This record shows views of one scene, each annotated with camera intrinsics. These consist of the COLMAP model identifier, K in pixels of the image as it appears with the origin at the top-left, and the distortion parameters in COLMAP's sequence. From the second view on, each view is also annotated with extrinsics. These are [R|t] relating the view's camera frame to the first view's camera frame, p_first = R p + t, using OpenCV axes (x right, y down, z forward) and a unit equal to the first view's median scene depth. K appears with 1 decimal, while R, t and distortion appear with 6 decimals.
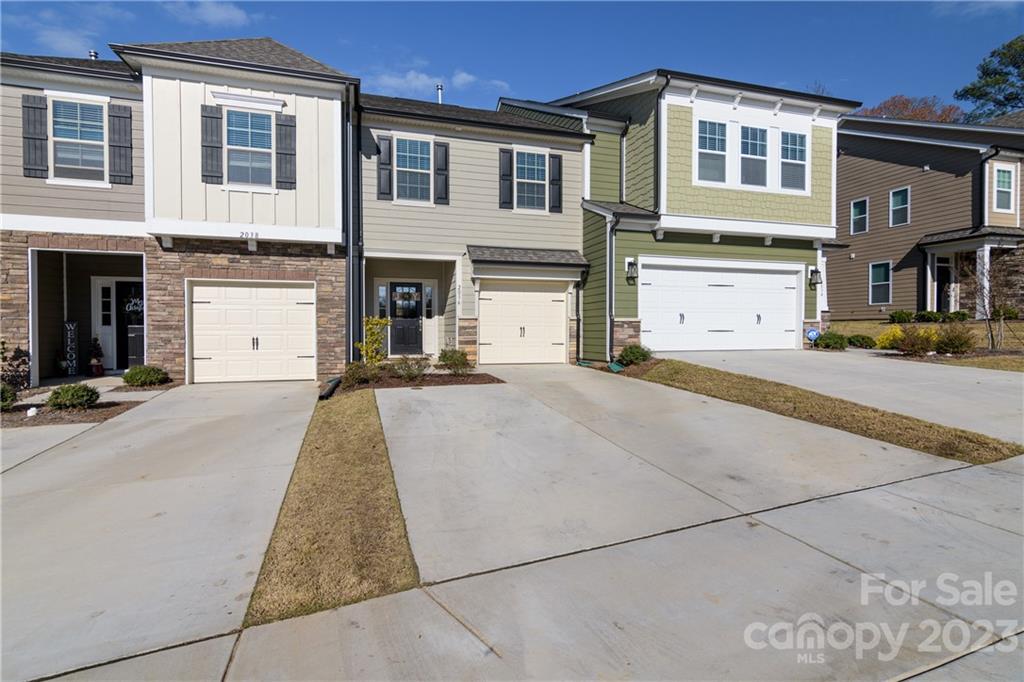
lens RADIAL K [[494.2, 0, 512.1], [0, 494.2, 341.9], [0, 0, 1]] dist [0.002213, 0.000051]
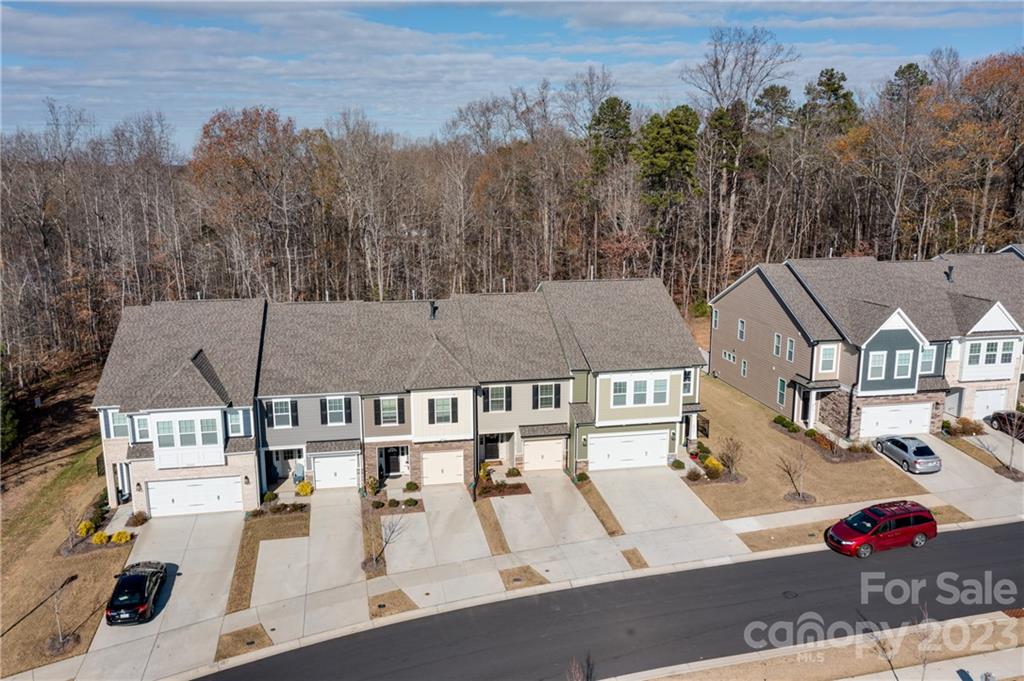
lens RADIAL K [[824.8, 0, 515.0], [0, 824.8, 337.6], [0, 0, 1]] dist [-0.005745, -0.001543]
pose [[0.994291, 0.018310, -0.105124, 0.303582], [0.001055, 0.983433, 0.181271, -1.340414], [0.106702, -0.180347, 0.977798, -2.847040]]
